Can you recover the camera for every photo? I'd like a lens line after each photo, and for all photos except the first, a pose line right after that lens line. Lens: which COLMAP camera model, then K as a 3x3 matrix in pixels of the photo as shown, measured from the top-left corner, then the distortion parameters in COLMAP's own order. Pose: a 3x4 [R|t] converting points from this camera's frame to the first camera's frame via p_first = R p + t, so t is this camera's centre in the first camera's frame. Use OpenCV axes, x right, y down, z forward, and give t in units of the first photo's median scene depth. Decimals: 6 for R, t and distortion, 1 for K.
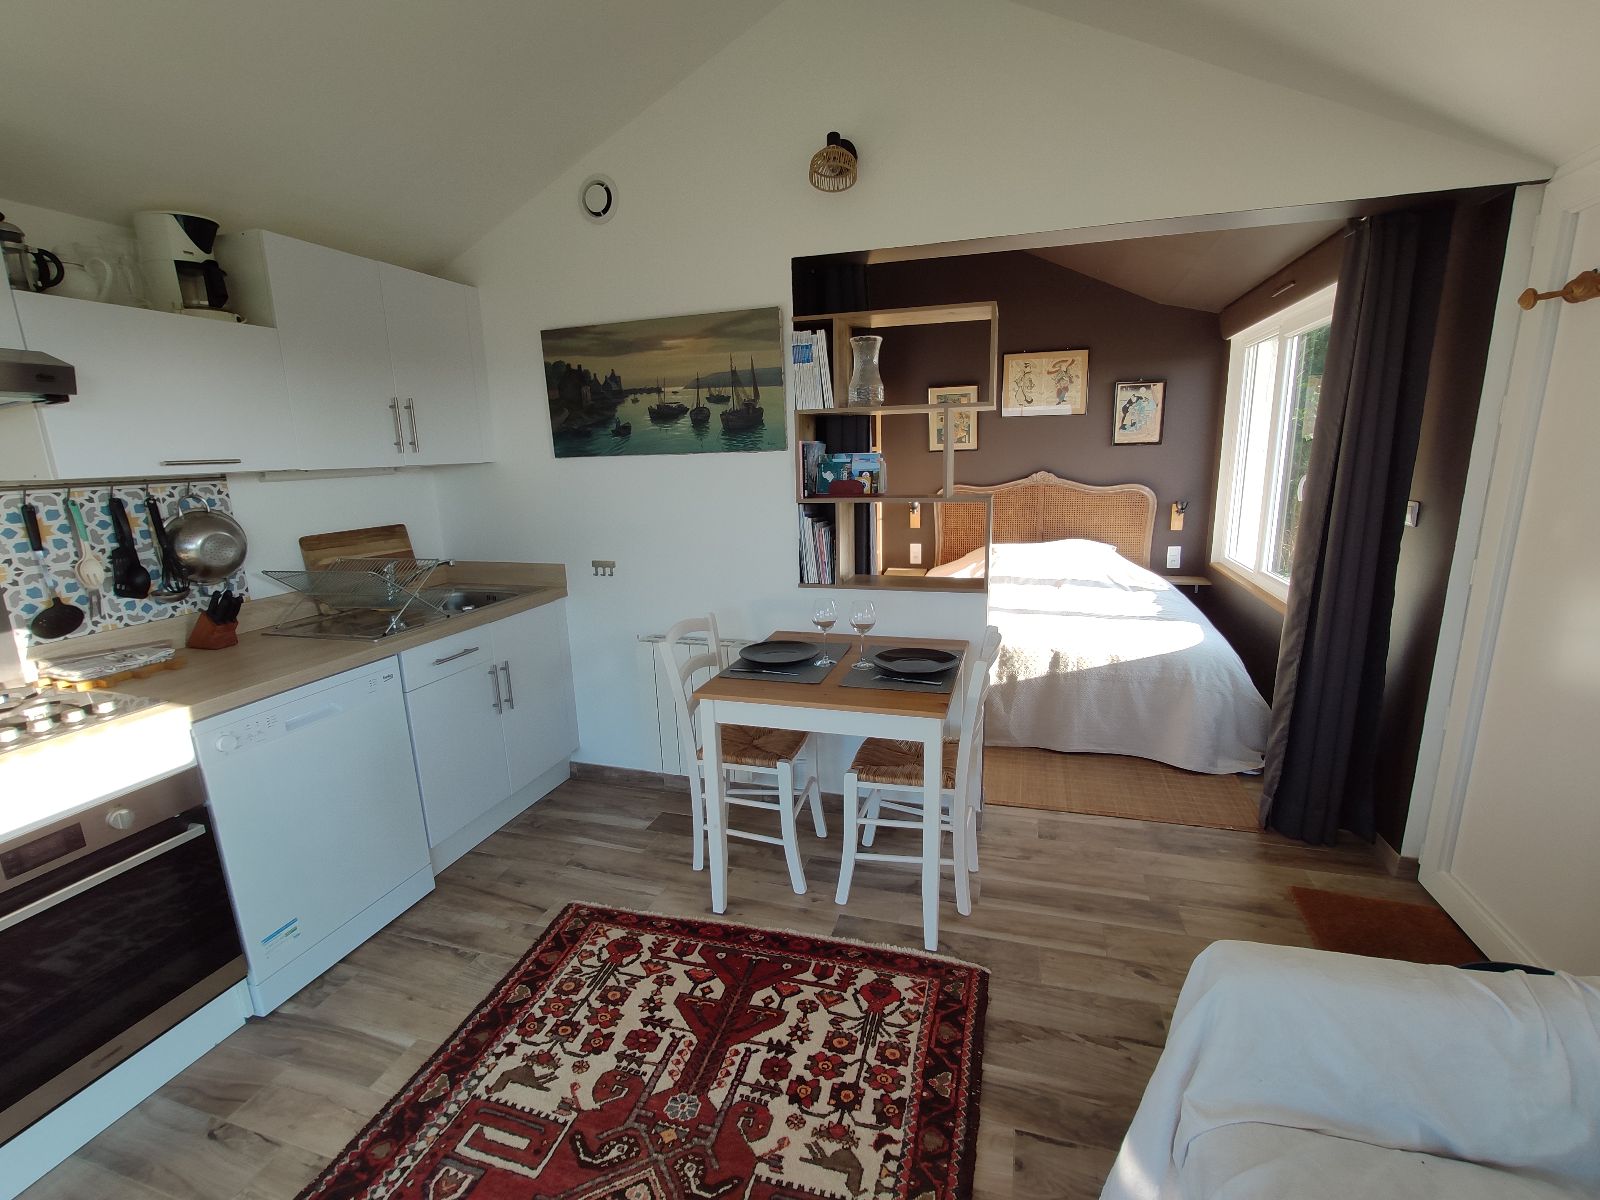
lens RADIAL K [[702.6, 0, 804.1], [0, 702.6, 607.6], [0, 0, 1]] dist [-0.027535, 0.008702]
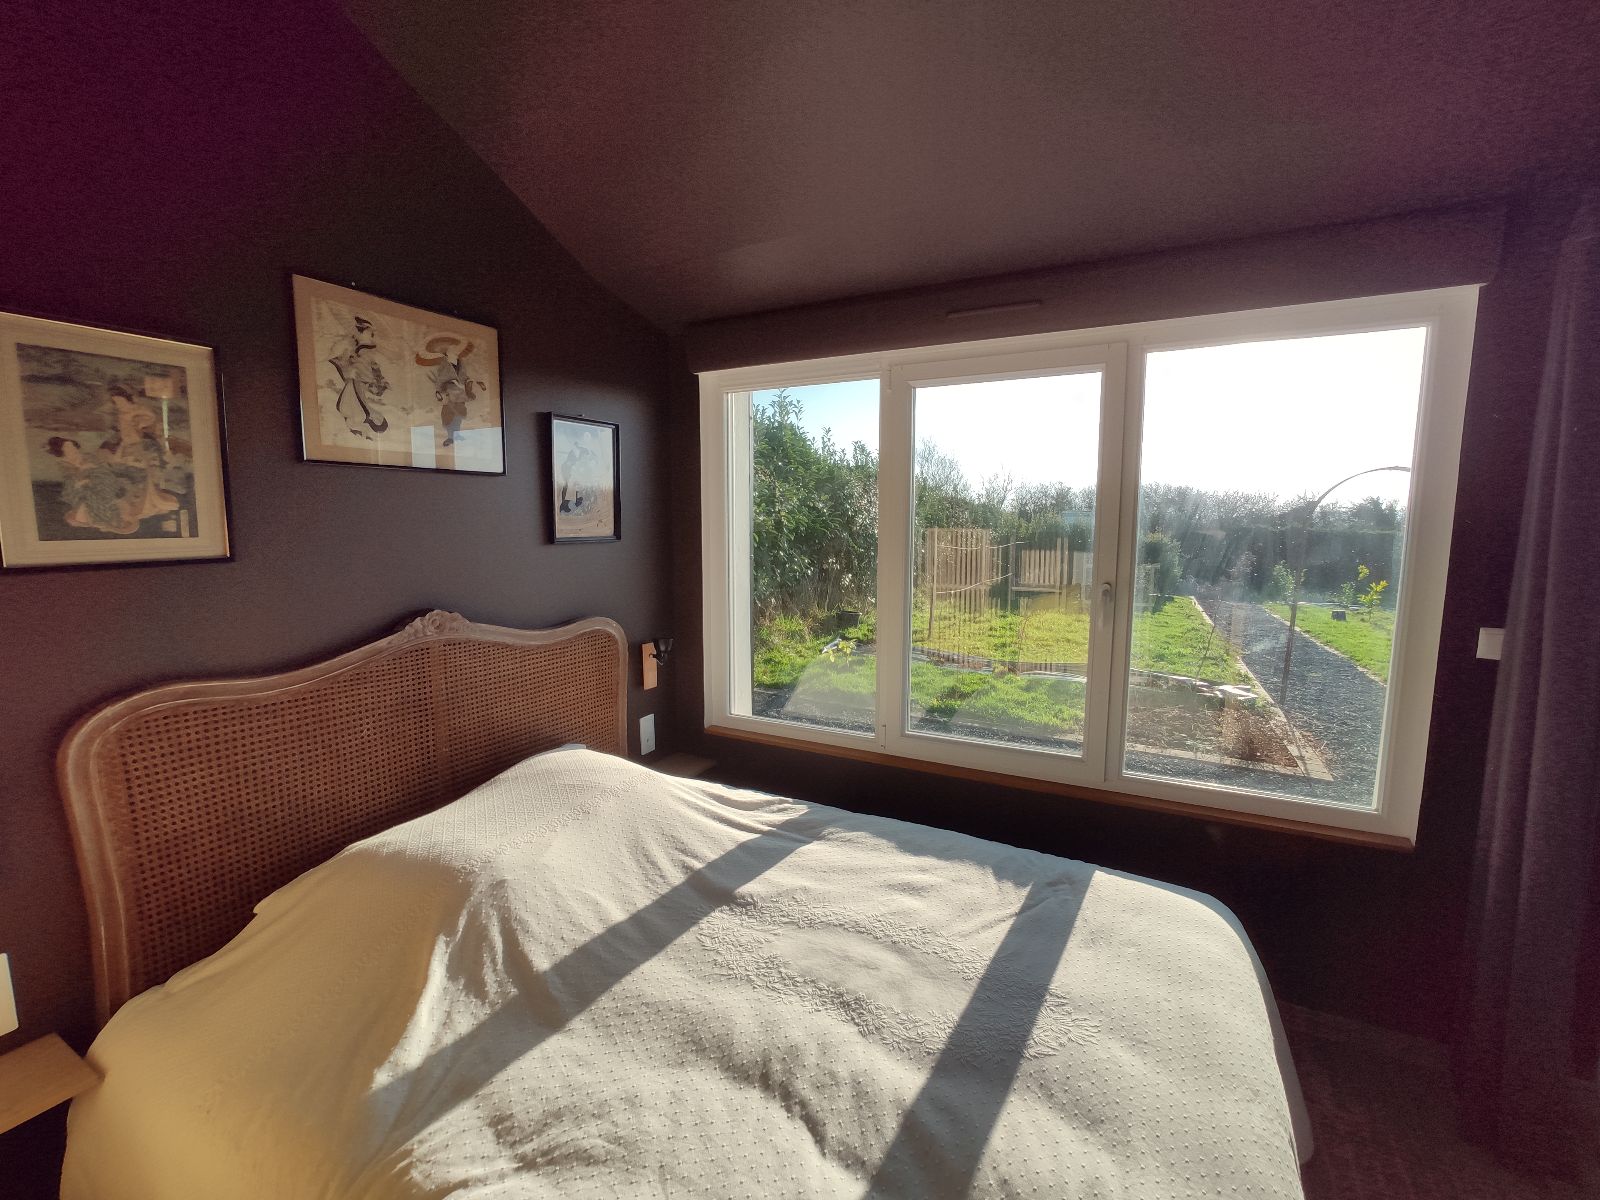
lens RADIAL K [[702.6, 0, 804.1], [0, 702.6, 607.6], [0, 0, 1]] dist [-0.027535, 0.008702]
pose [[0.197730, -0.090083, 0.976109, 0.004565], [0.210226, 0.976497, 0.047533, -0.322696], [-0.957449, 0.195805, 0.212020, 1.363019]]
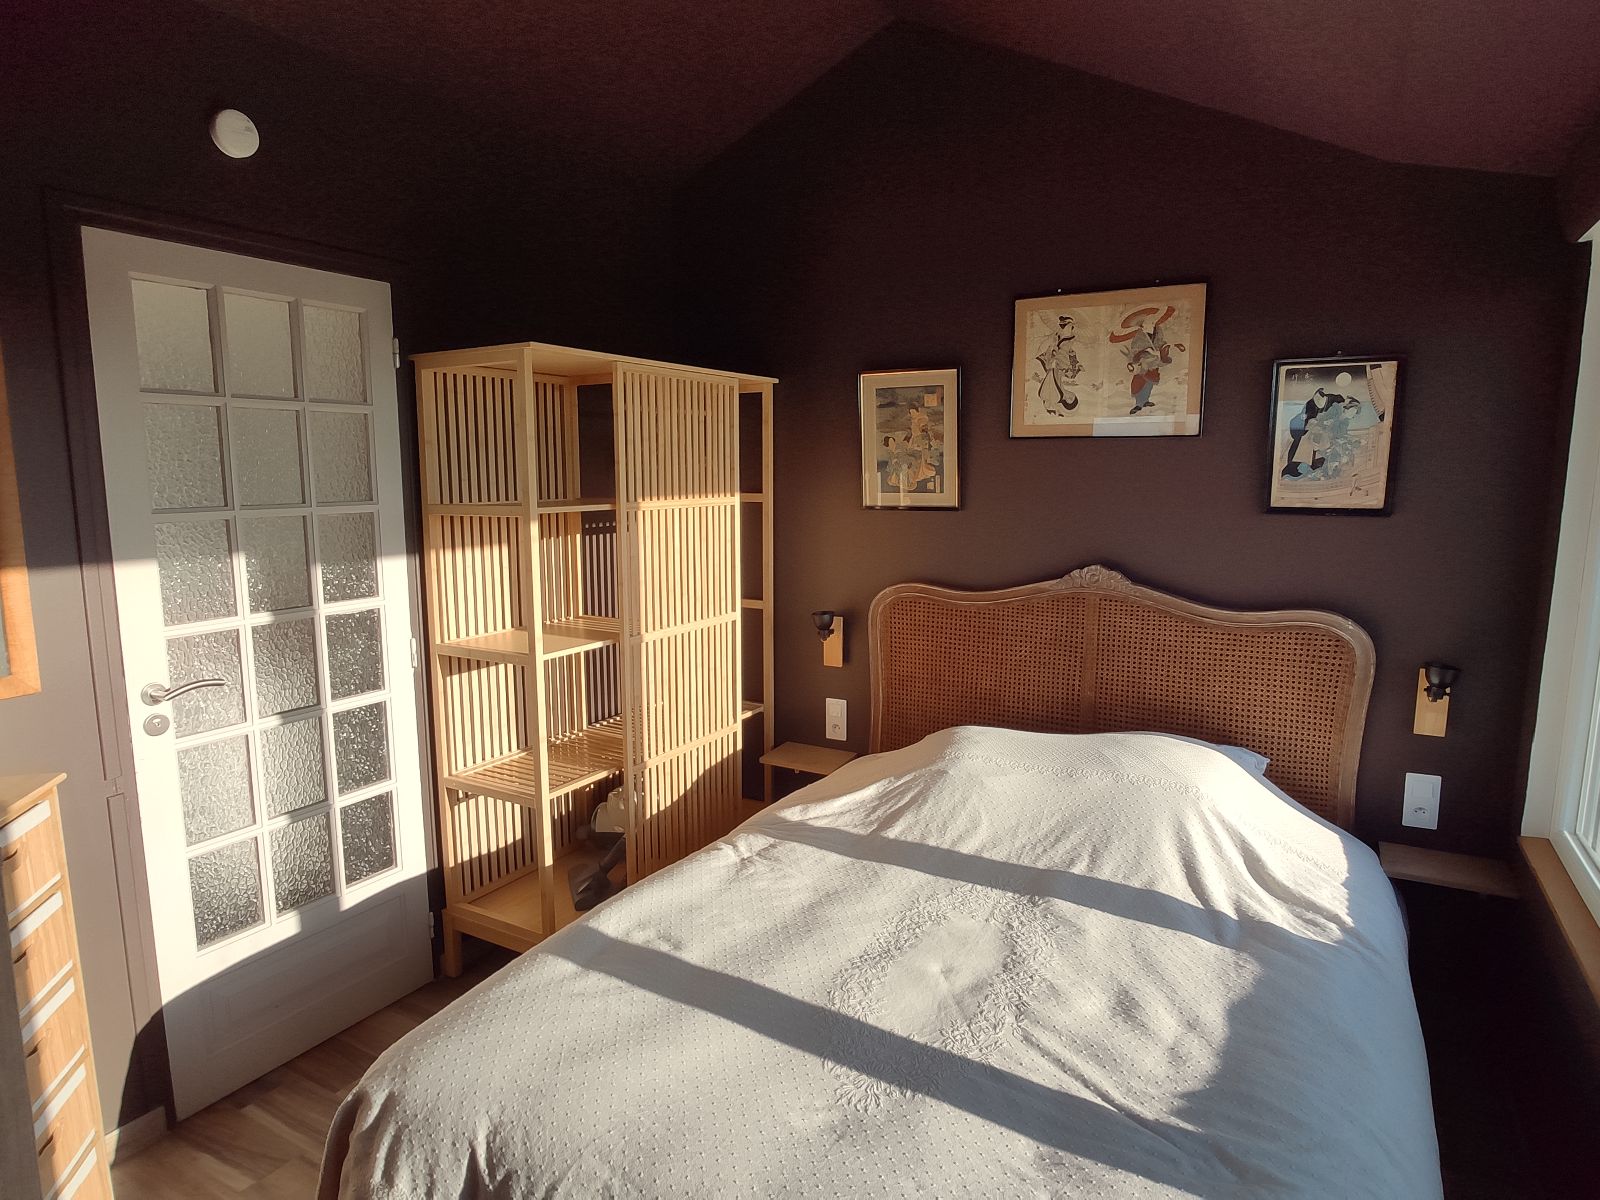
lens RADIAL K [[923.9, 0, 812.7], [0, 923.9, 610.8], [0, 0, 1]] dist [-0.044848, 0.029648]
pose [[0.976833, 0.061444, -0.204990, 0.544848], [-0.074413, 0.995645, -0.056159, -0.230758], [0.200647, 0.070112, 0.977152, 0.786716]]
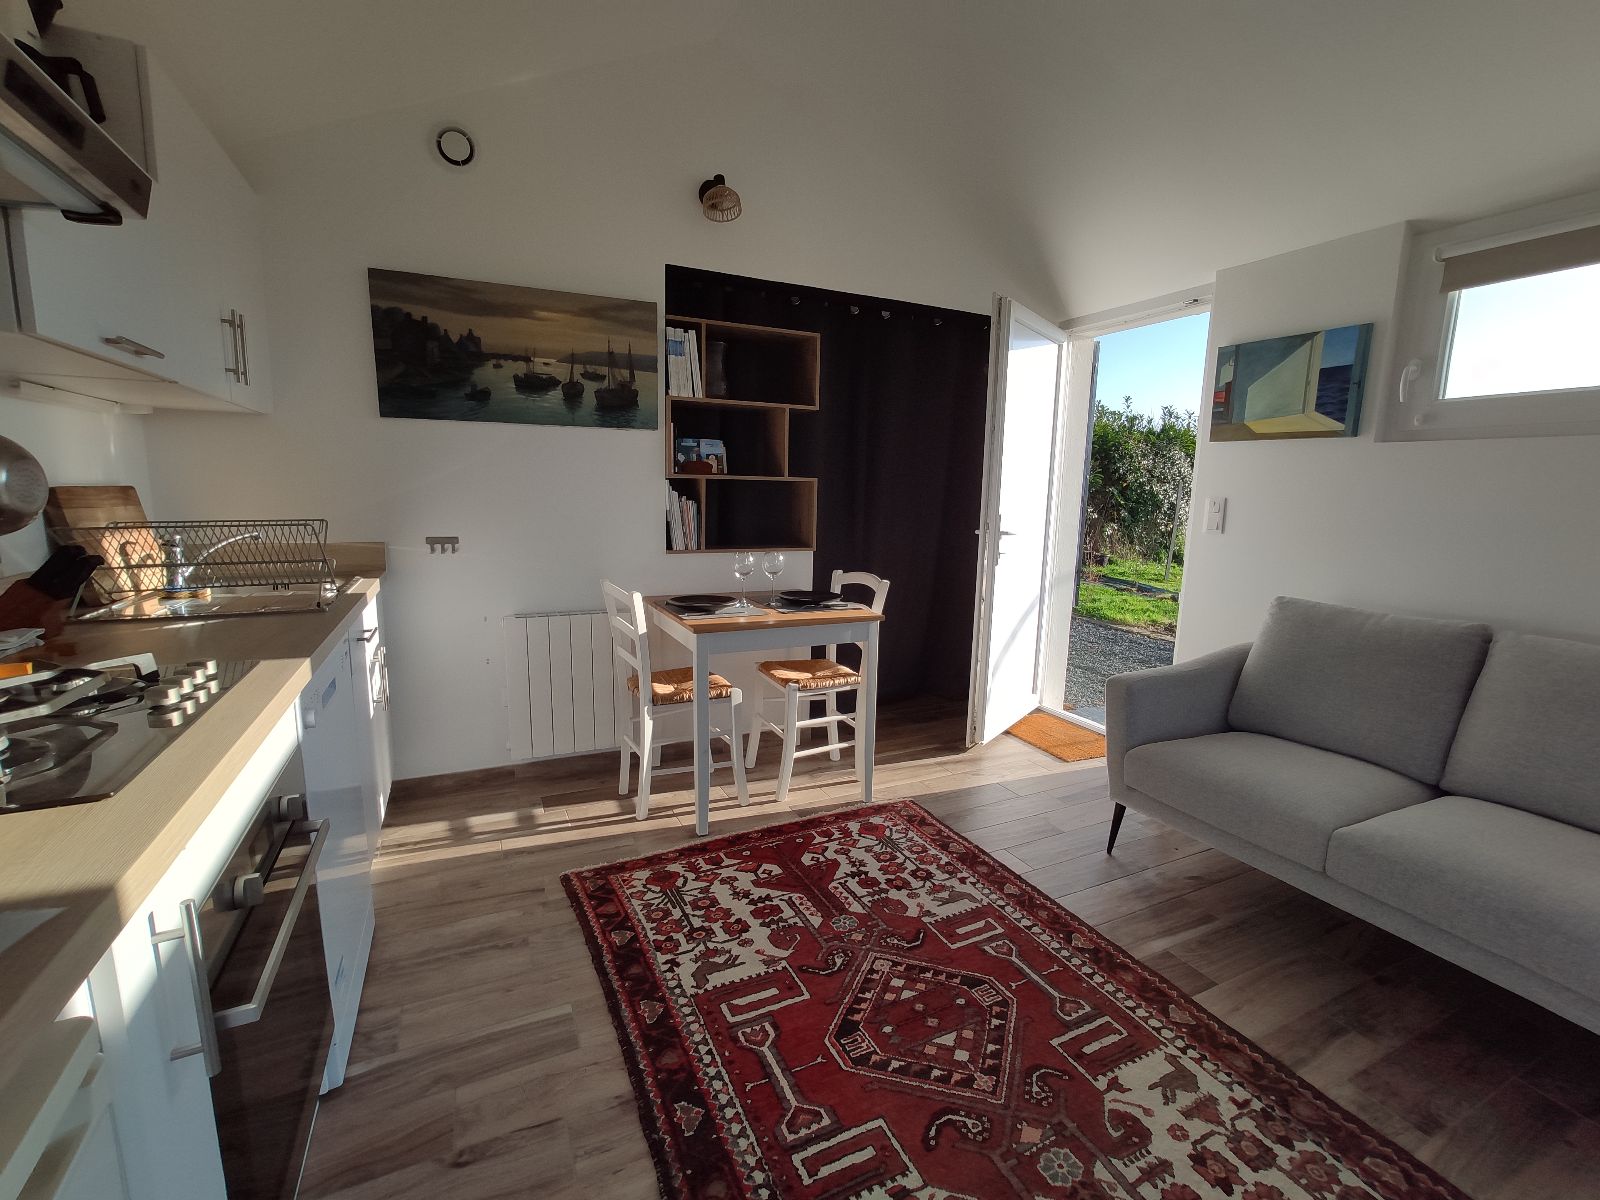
lens RADIAL K [[711.1, 0, 810.1], [0, 711.1, 605.5], [0, 0, 1]] dist [-0.033957, 0.021151]
pose [[0.733097, -0.069948, 0.676517, -0.637324], [0.109256, 0.993891, -0.015630, 0.098172], [-0.671291, 0.085372, 0.736261, 0.030201]]
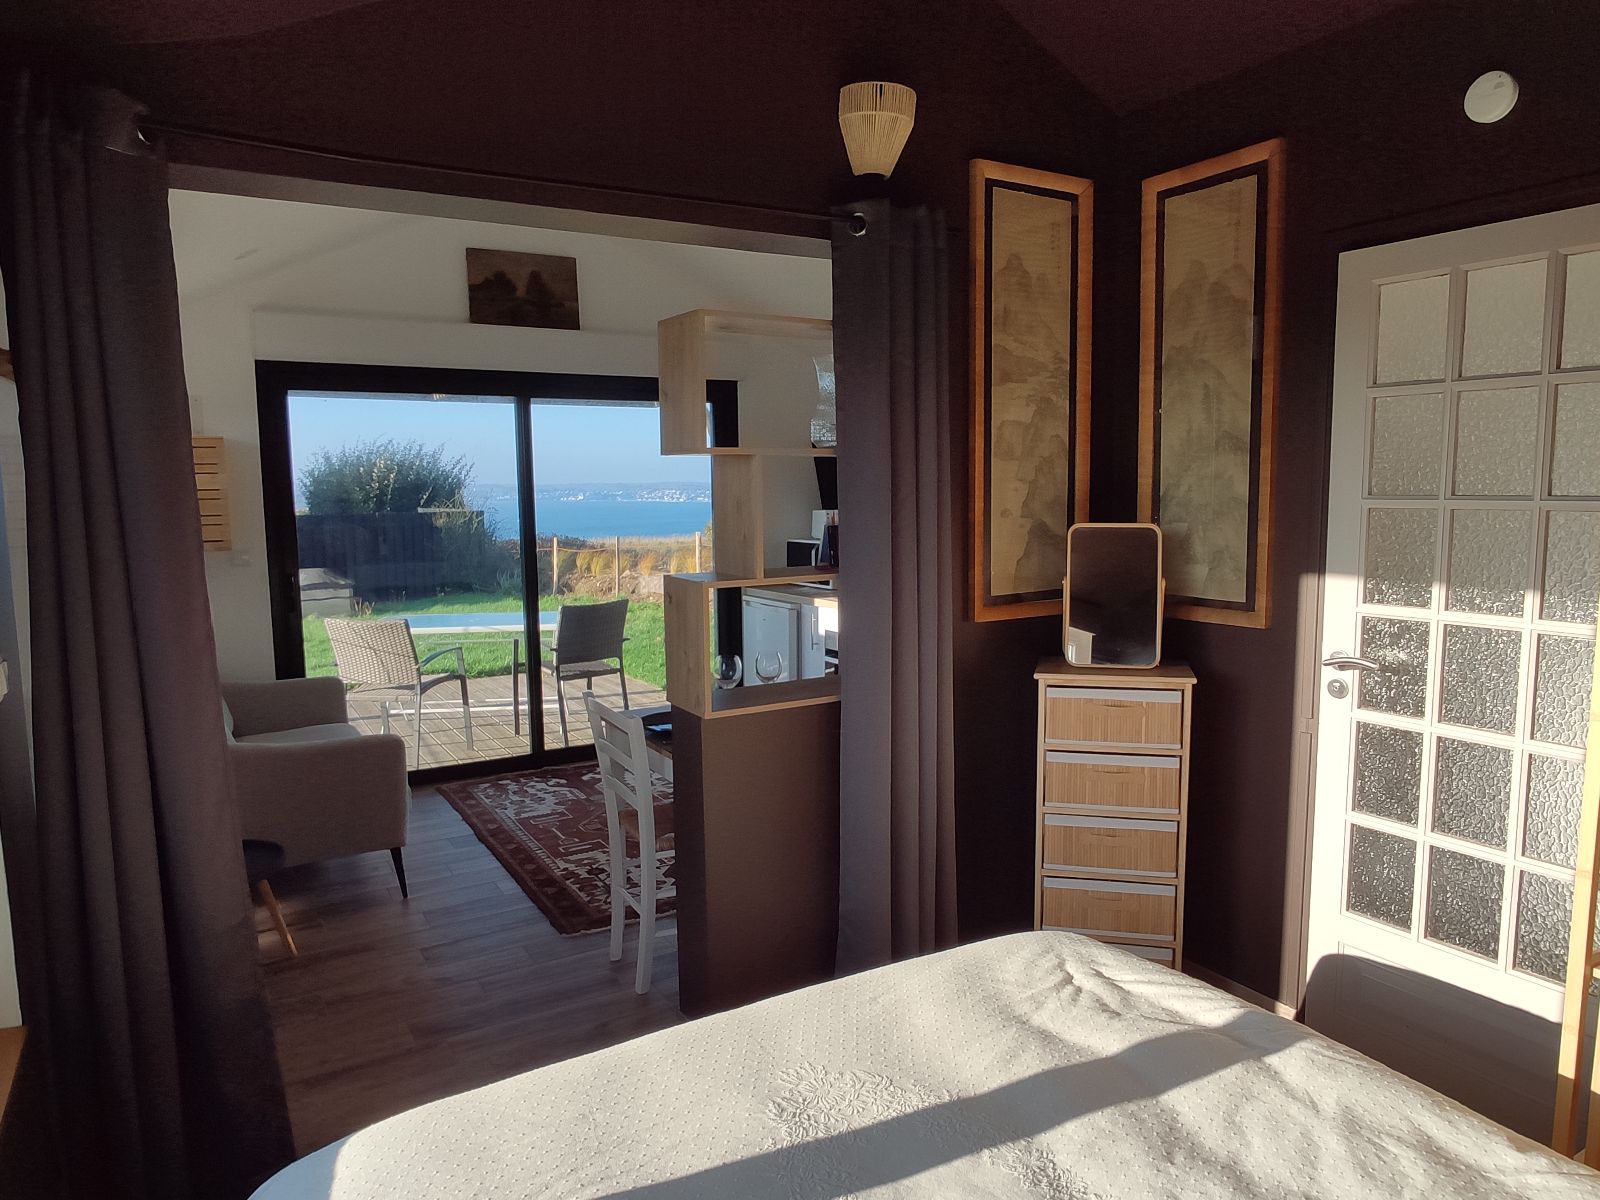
lens RADIAL K [[1055.1, 0, 793.1], [0, 1055.1, 611.8], [0, 0, 1]] dist [0.000621, 0.000986]
pose [[-0.682615, 0.122627, -0.720416, 0.932942], [-0.131648, 0.949057, 0.286286, -0.433584], [0.718822, 0.290264, -0.631697, 1.719132]]
